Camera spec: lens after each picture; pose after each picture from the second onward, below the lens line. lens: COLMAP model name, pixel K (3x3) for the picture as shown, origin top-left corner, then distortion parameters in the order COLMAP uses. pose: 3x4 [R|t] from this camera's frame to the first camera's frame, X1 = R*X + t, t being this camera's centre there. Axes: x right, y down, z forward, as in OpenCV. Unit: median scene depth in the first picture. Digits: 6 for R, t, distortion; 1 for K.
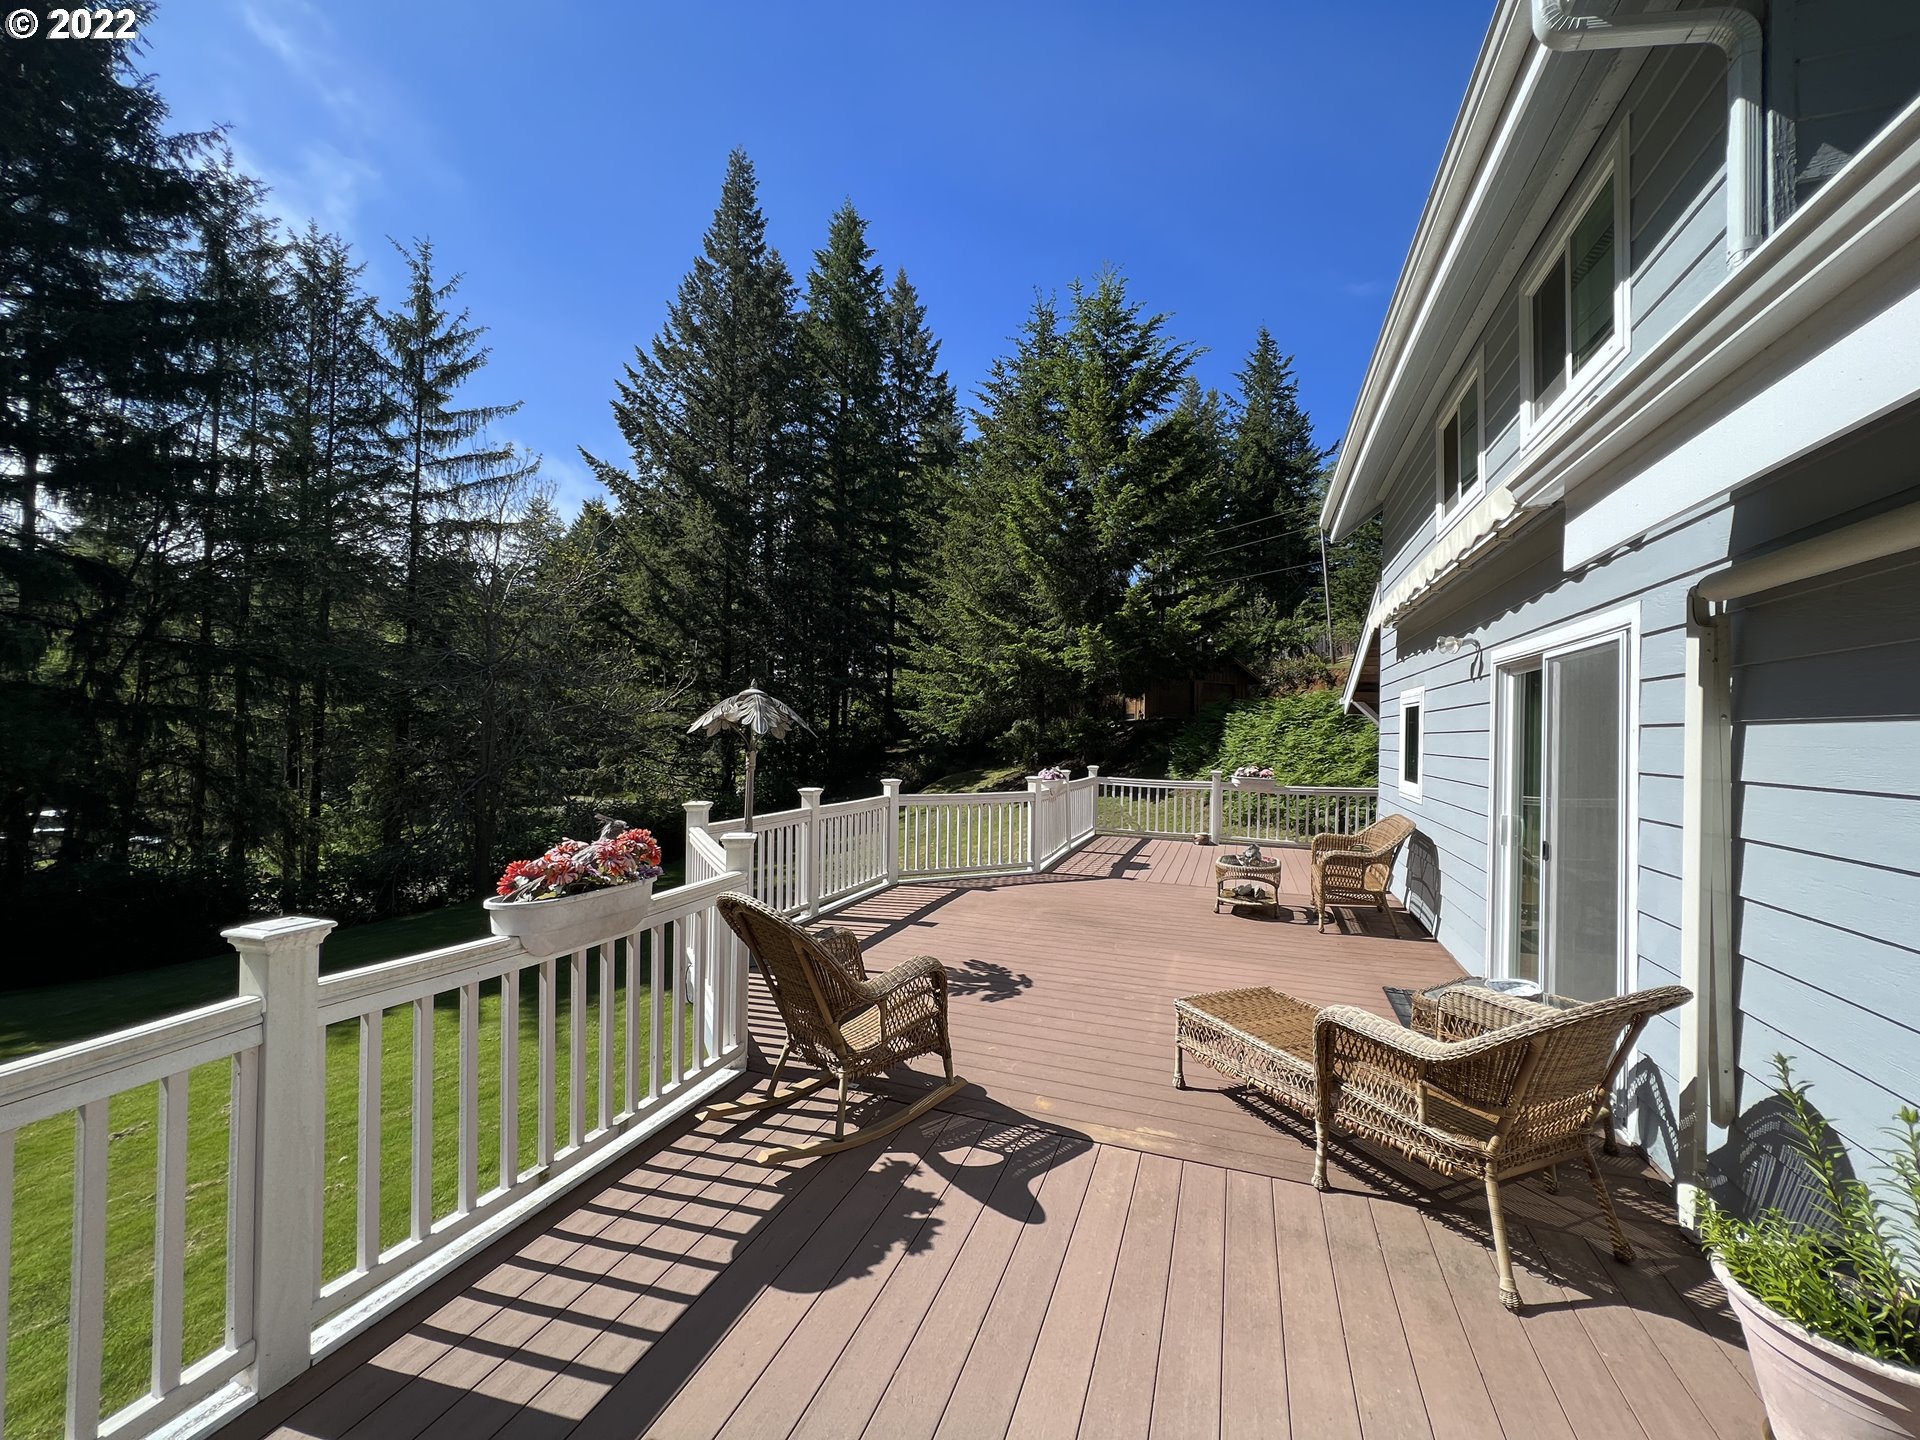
lens RADIAL K [[771.9, 0, 960.0], [0, 771.9, 720.0], [0, 0, 1]] dist [-0.000821, 0.000206]
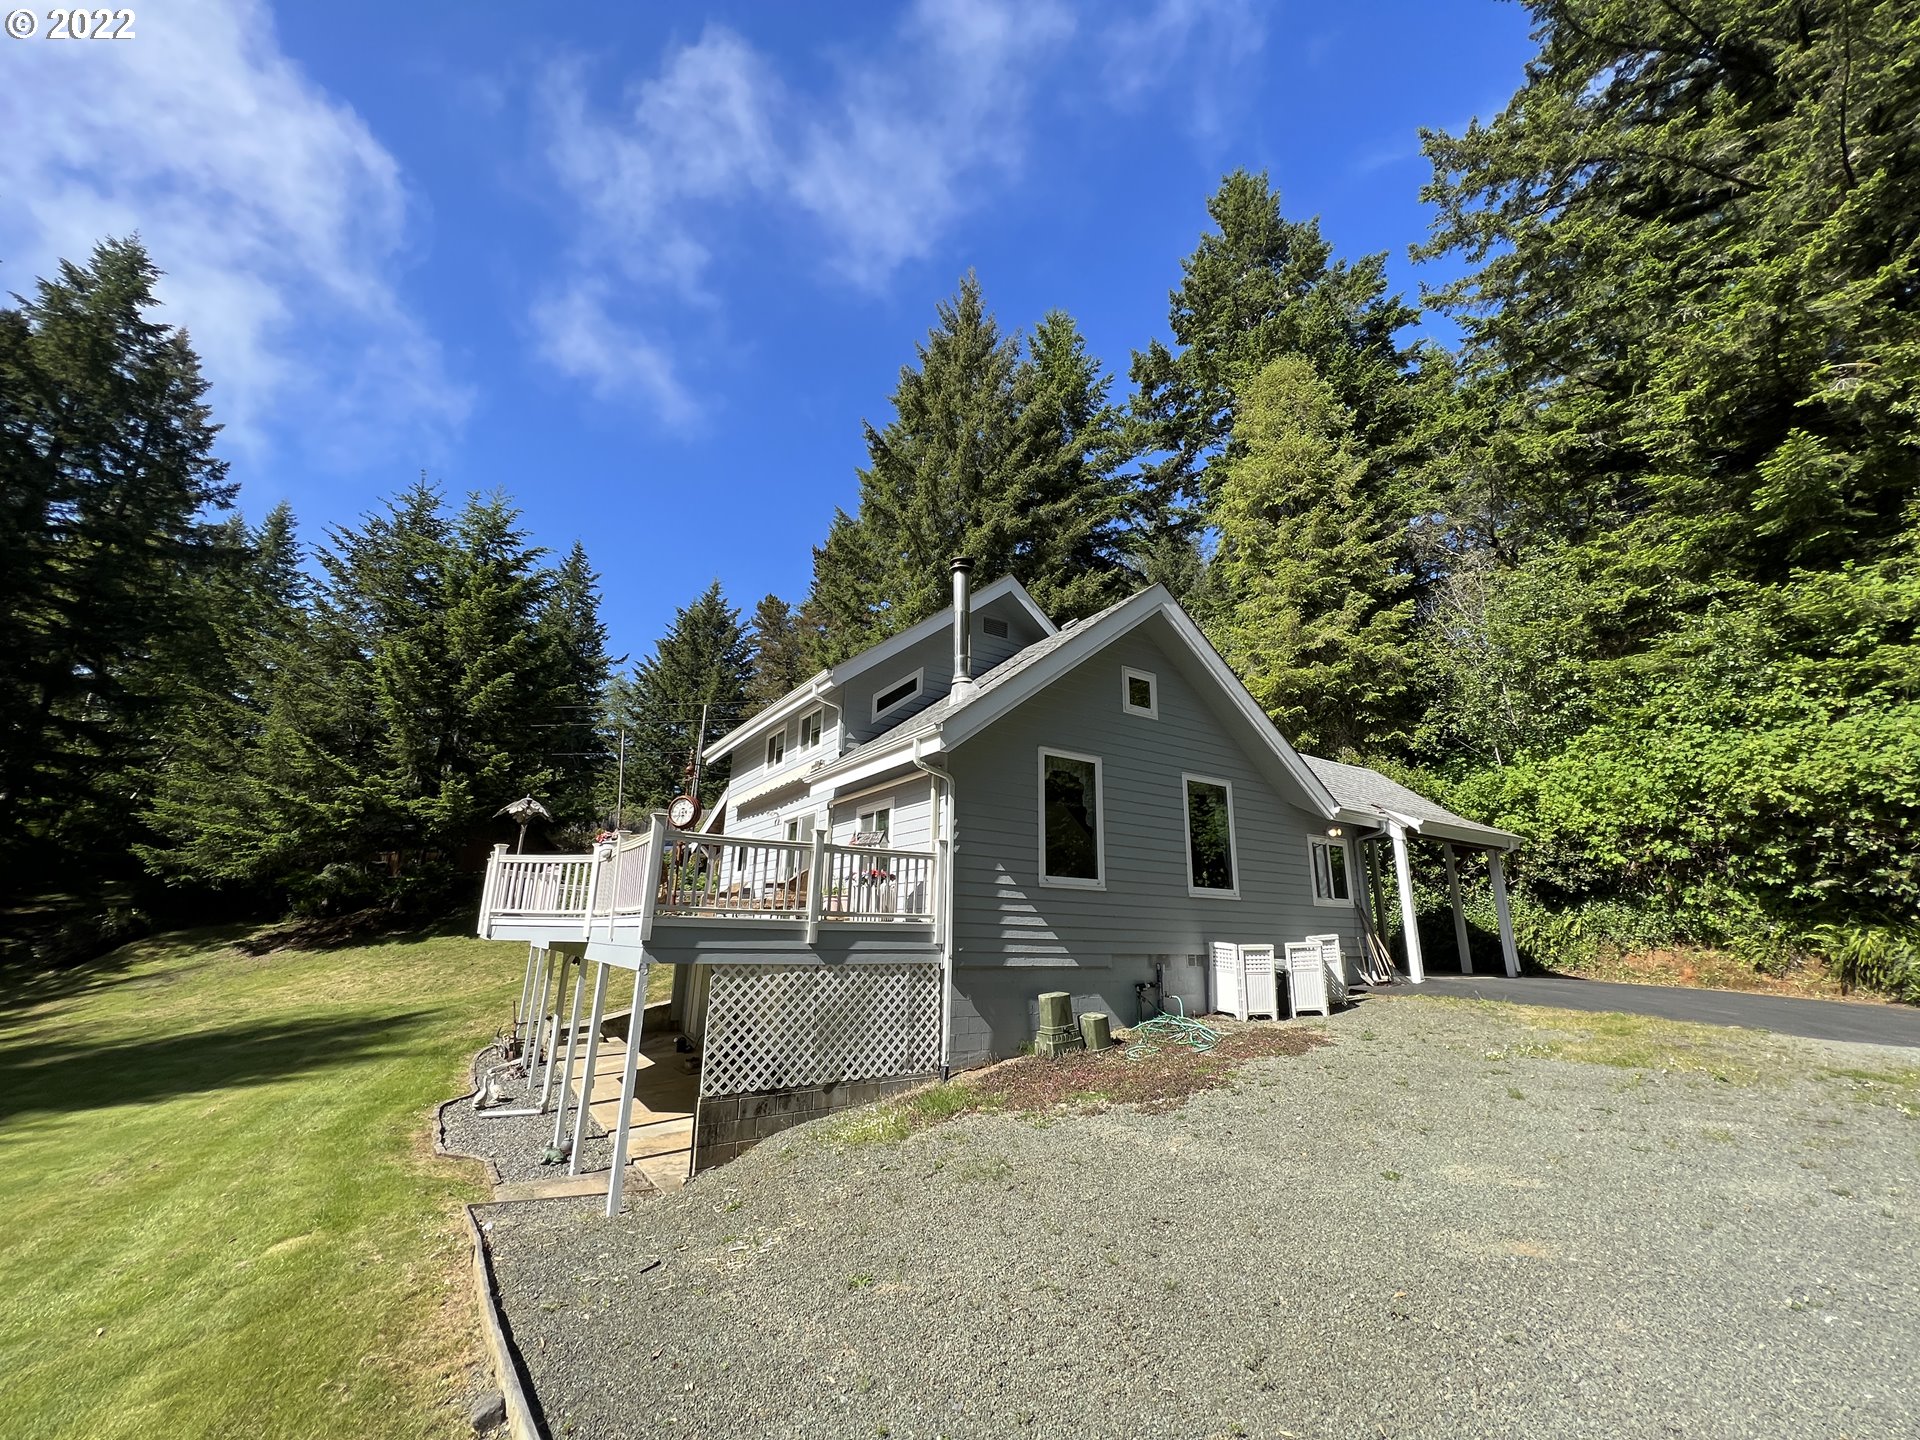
lens RADIAL K [[771.9, 0, 960.0], [0, 771.9, 720.0], [0, 0, 1]] dist [-0.000821, 0.000206]
pose [[0.608128, 0.209897, 0.765588, -0.243256], [-0.022263, 0.968541, -0.247855, 0.052372], [-0.793527, 0.133684, 0.593669, -0.267535]]
